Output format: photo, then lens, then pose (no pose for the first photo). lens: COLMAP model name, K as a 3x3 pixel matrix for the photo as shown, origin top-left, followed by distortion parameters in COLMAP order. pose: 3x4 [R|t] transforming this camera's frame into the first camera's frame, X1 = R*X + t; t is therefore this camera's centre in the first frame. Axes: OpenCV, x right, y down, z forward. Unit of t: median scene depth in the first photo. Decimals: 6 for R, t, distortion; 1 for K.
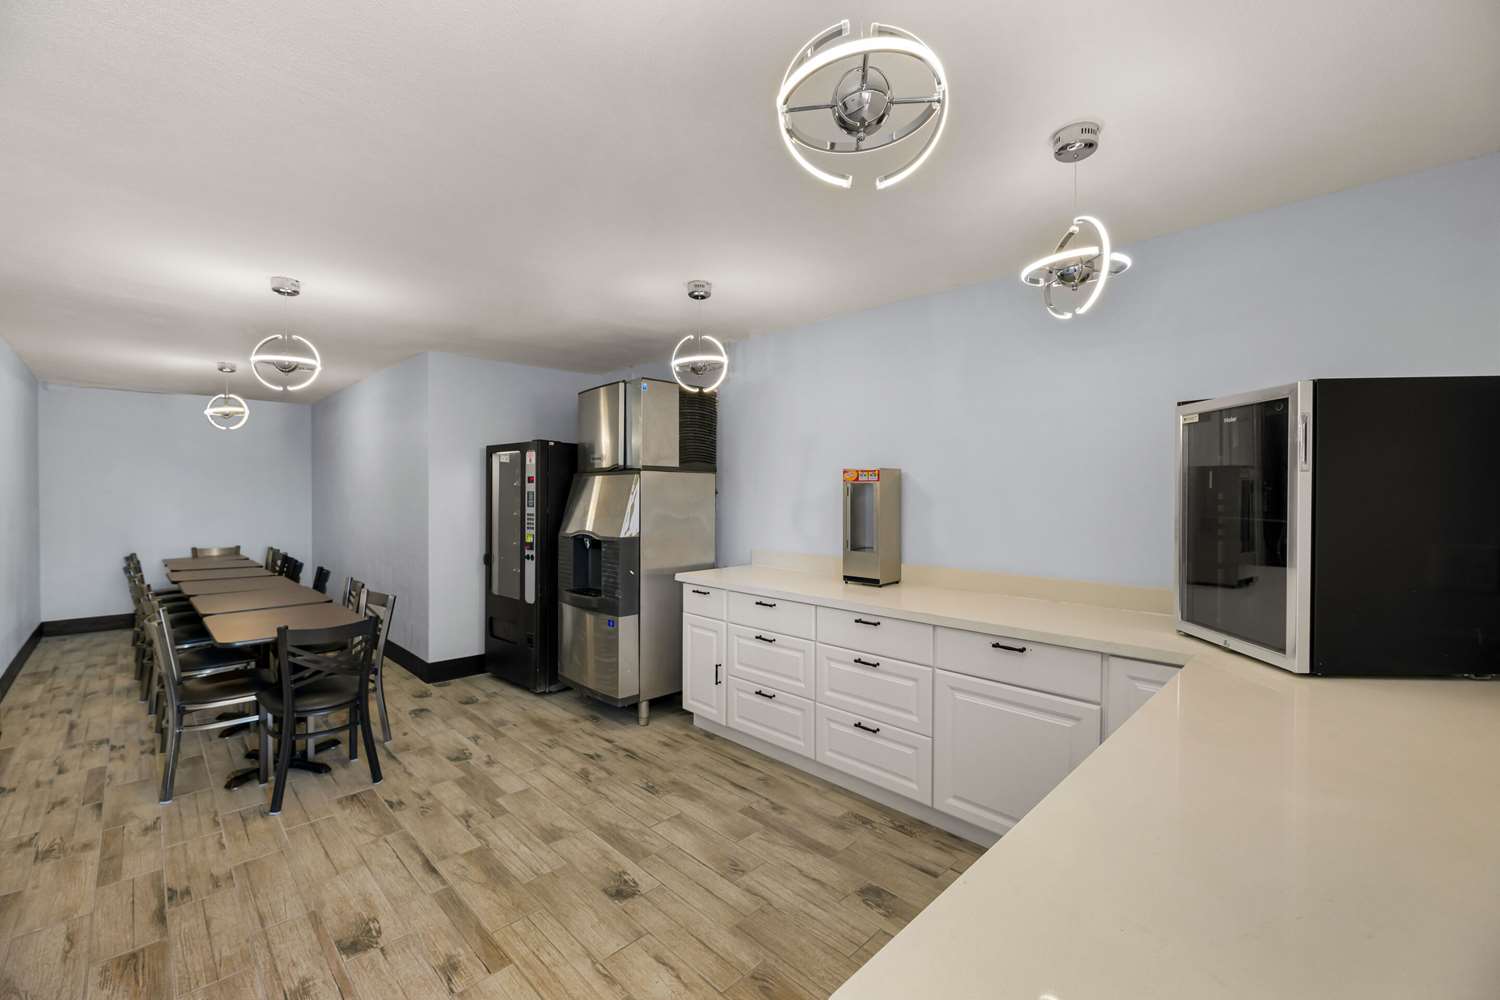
lens RADIAL K [[626.7, 0, 748.9], [0, 626.7, 504.0], [0, 0, 1]] dist [-0.001059, -0.000250]
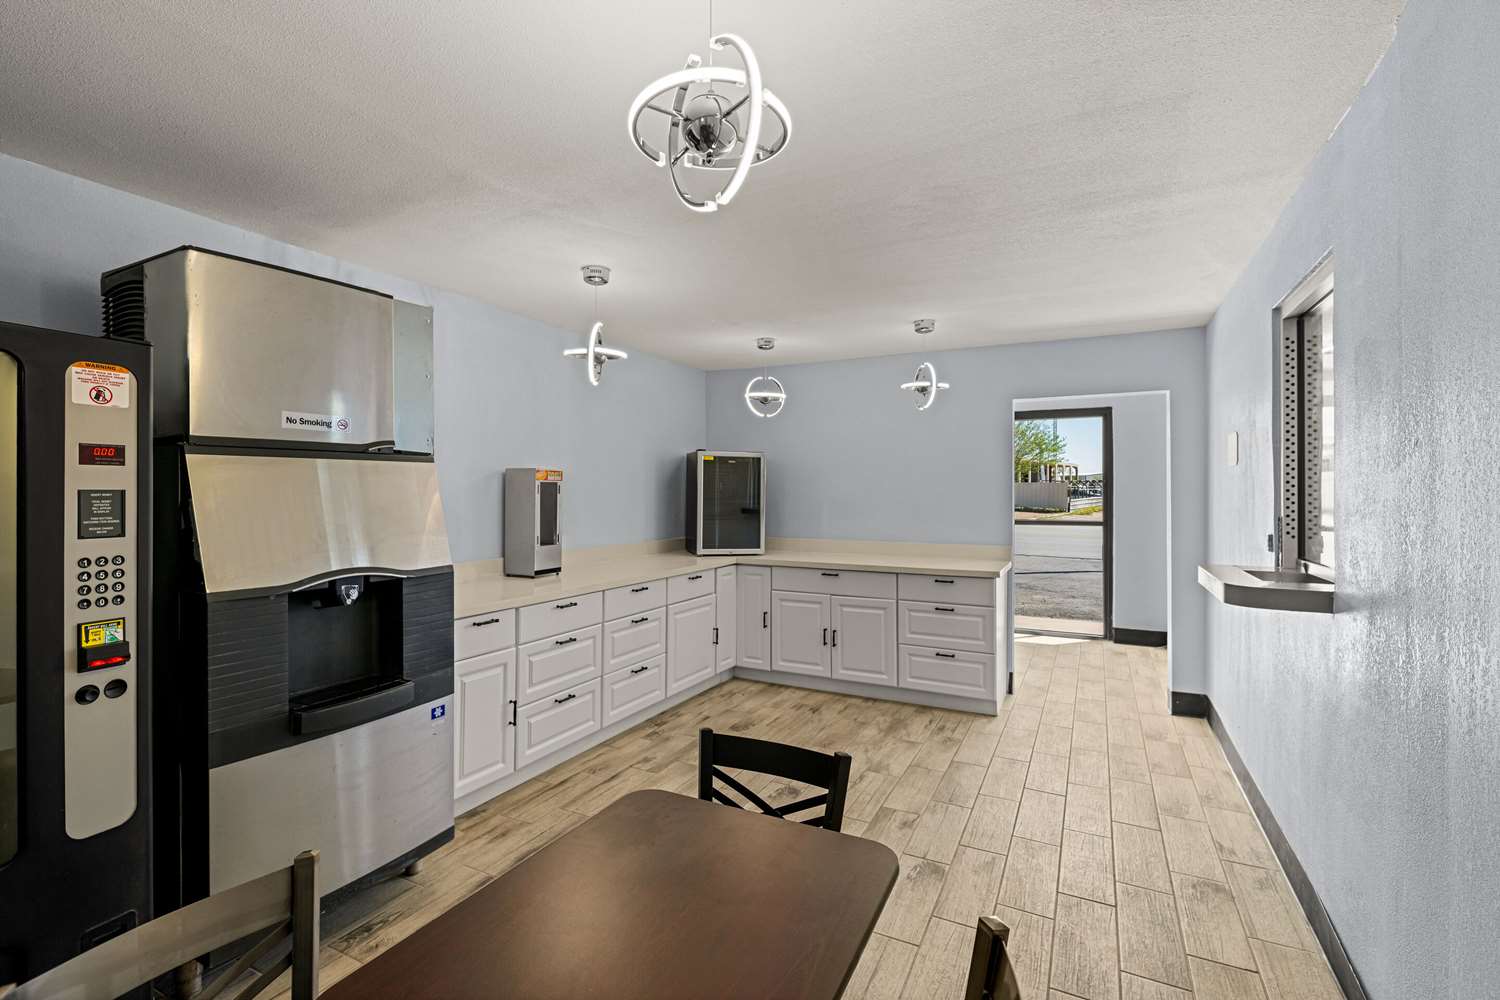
lens RADIAL K [[682.1, 0, 748.2], [0, 682.1, 490.3], [0, 0, 1]] dist [0.004196, 0.000414]
pose [[-0.322790, -0.004393, 0.946461, -1.138237], [0.011102, 0.999903, 0.008427, -0.027246], [-0.946406, 0.013227, -0.322709, 1.138196]]
